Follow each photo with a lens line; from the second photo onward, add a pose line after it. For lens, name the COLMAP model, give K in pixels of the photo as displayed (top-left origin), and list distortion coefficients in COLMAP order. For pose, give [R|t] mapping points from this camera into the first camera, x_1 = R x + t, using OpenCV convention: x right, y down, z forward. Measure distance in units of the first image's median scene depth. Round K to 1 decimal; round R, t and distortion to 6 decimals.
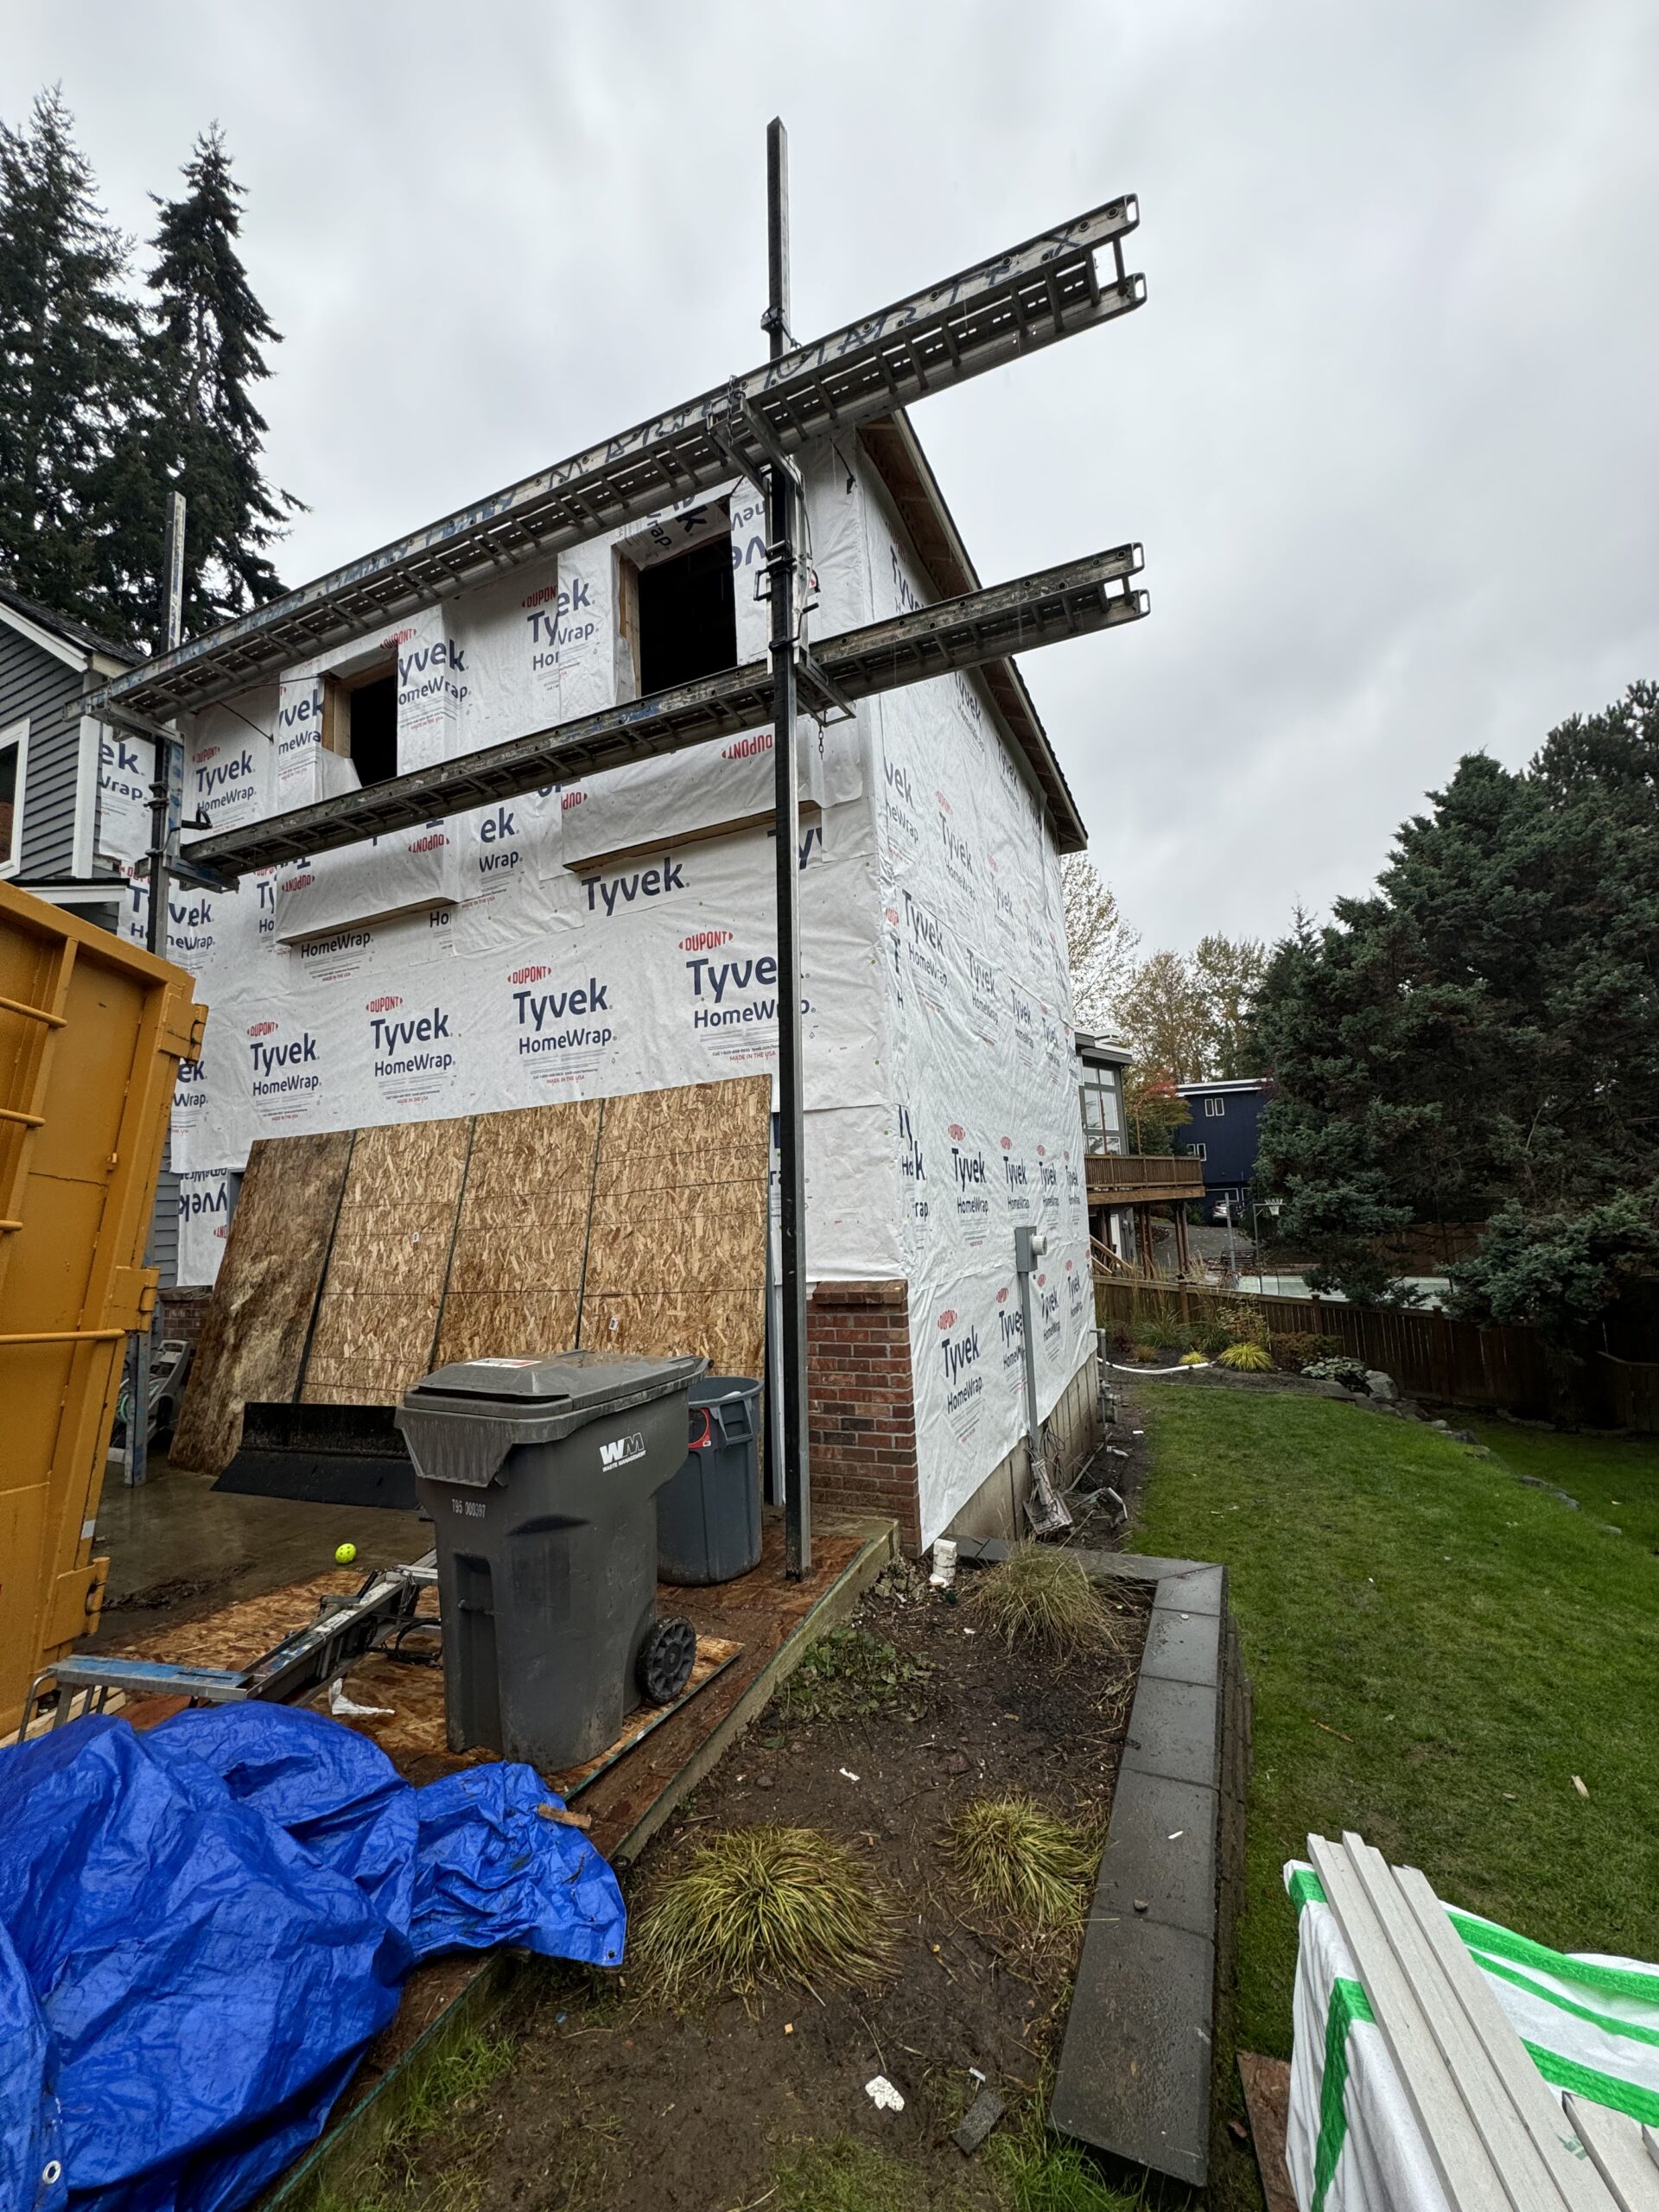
lens RADIAL K [[879.0, 0, 824.2], [0, 879.0, 1107.3], [0, 0, 1]] dist [-0.000915, -0.000367]
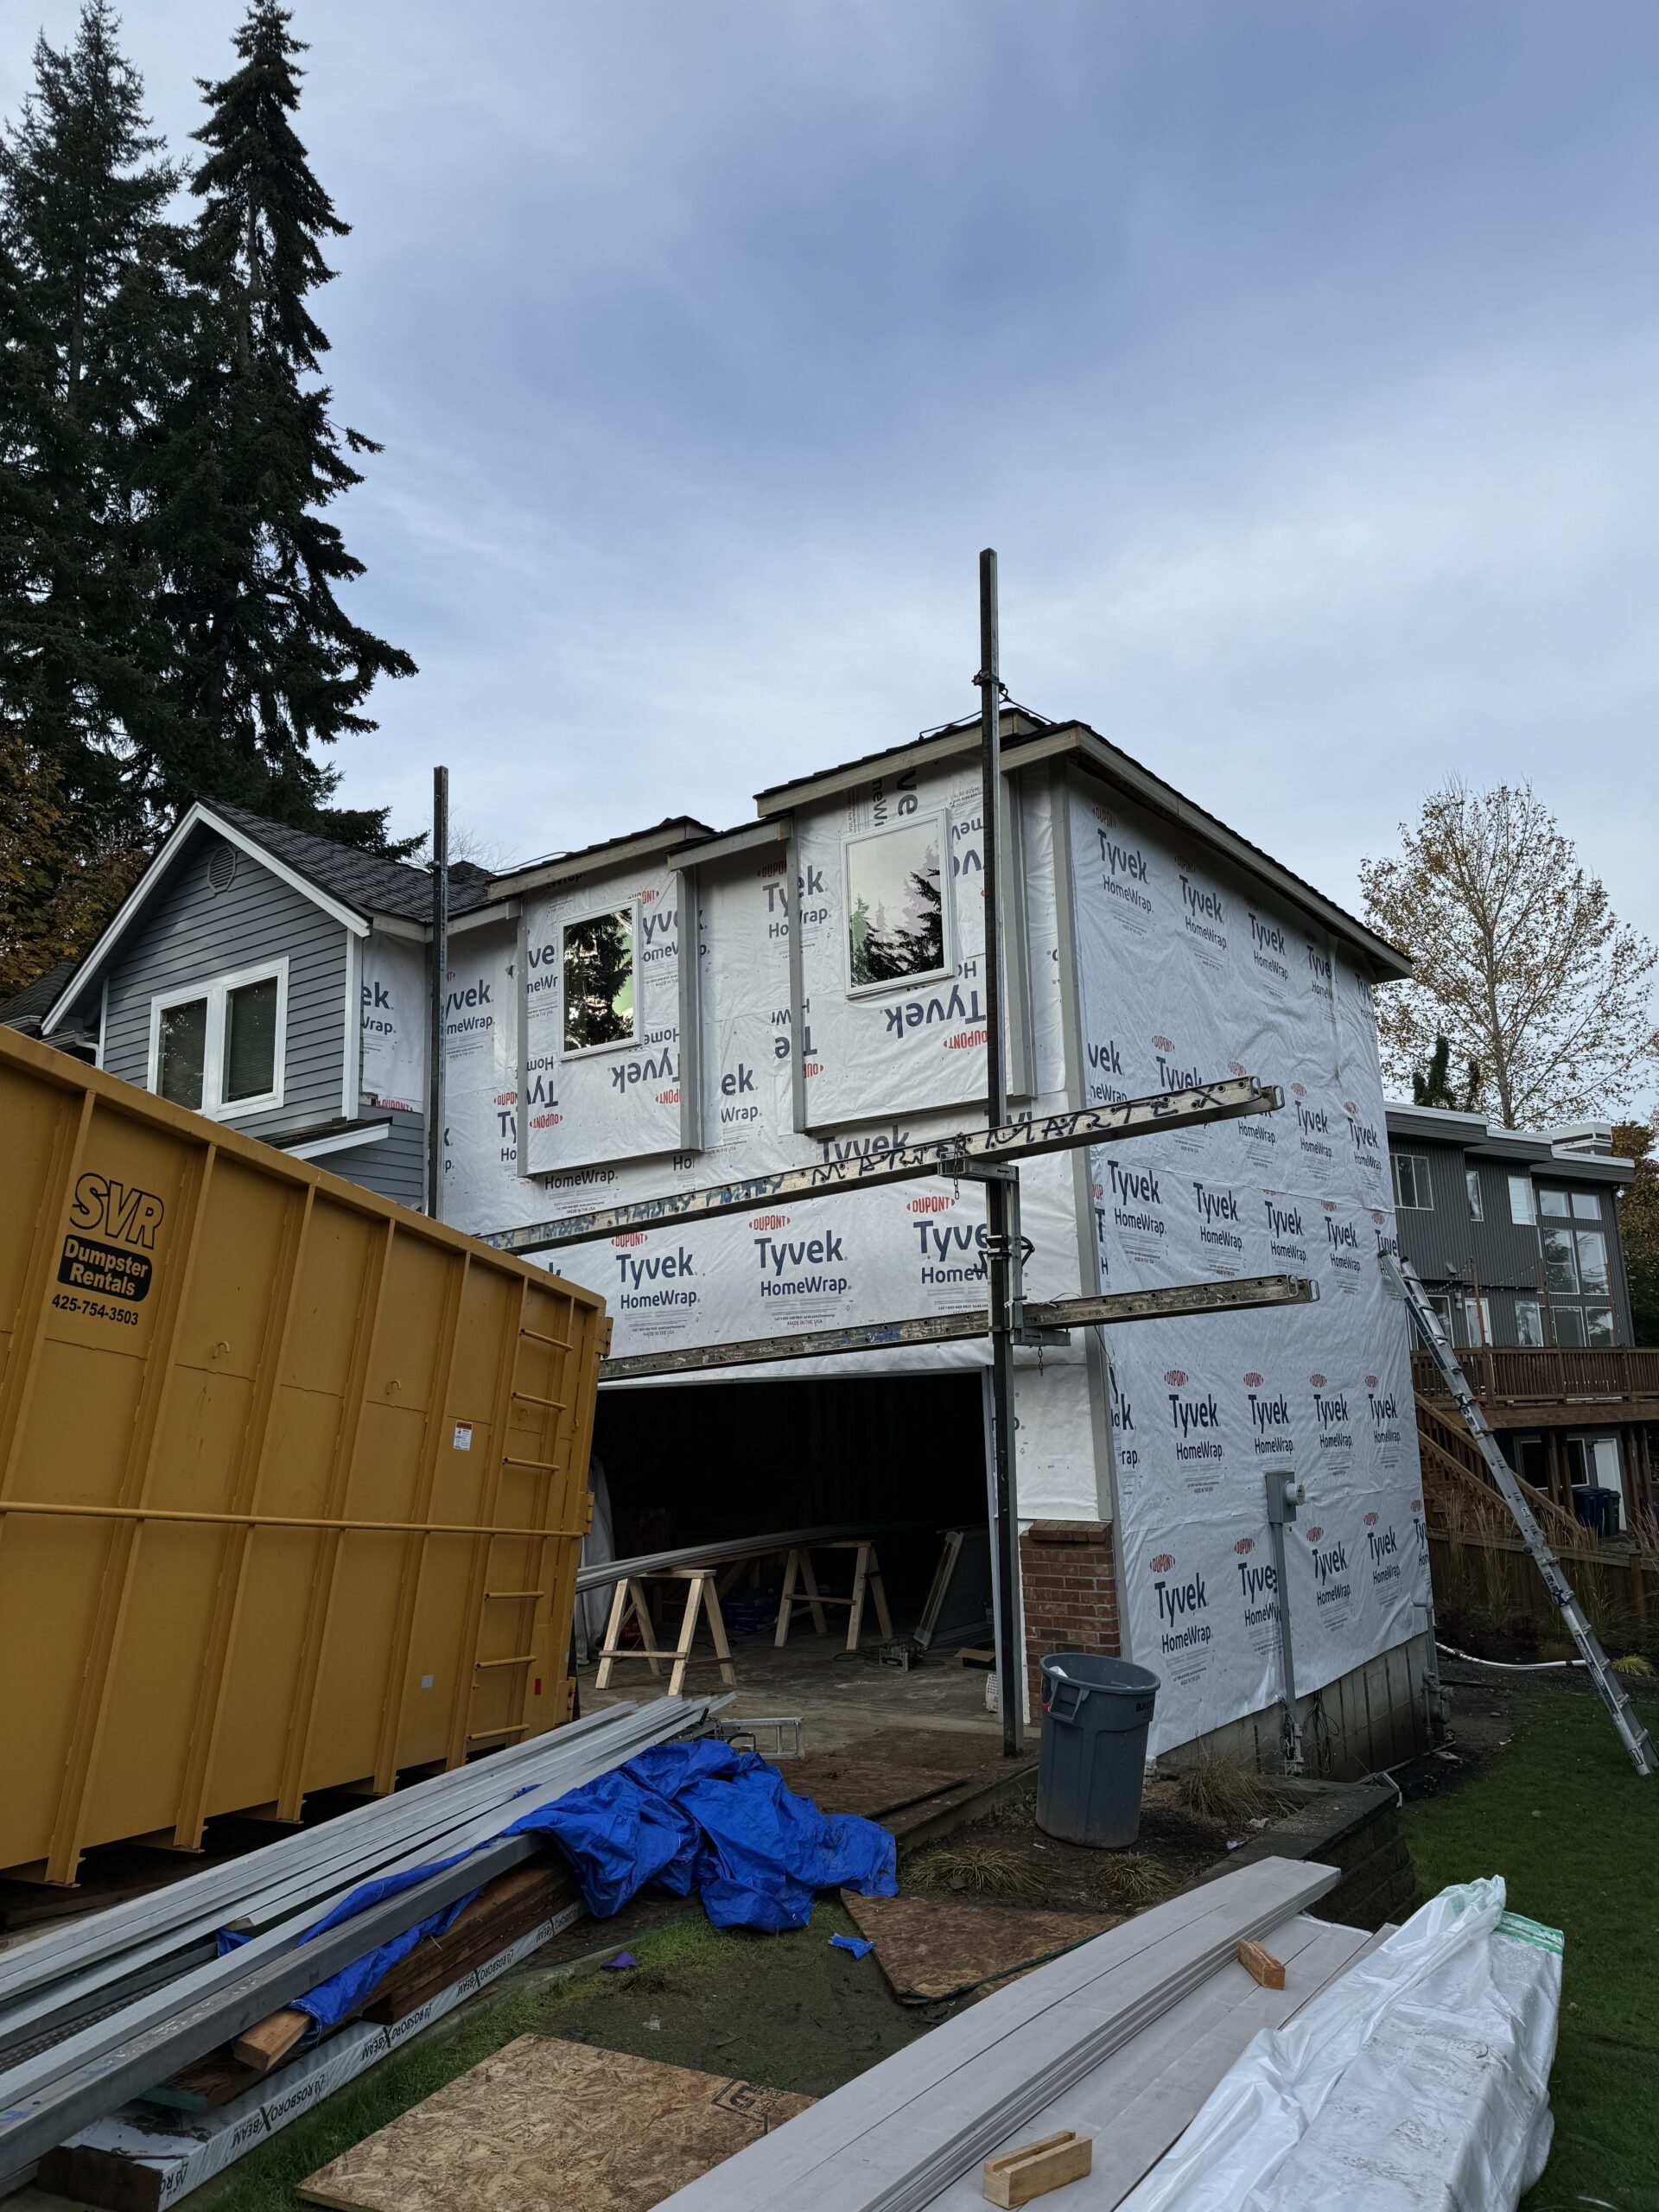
lens RADIAL K [[1512.0, 0, 813.6], [0, 1512.0, 1102.3], [0, 0, 1]] dist [0.140597, -0.166857]
pose [[0.980262, -0.019402, -0.196749, 0.086931], [0.004294, 0.997027, -0.076927, -0.146627], [0.197656, 0.074564, 0.977431, -0.797299]]
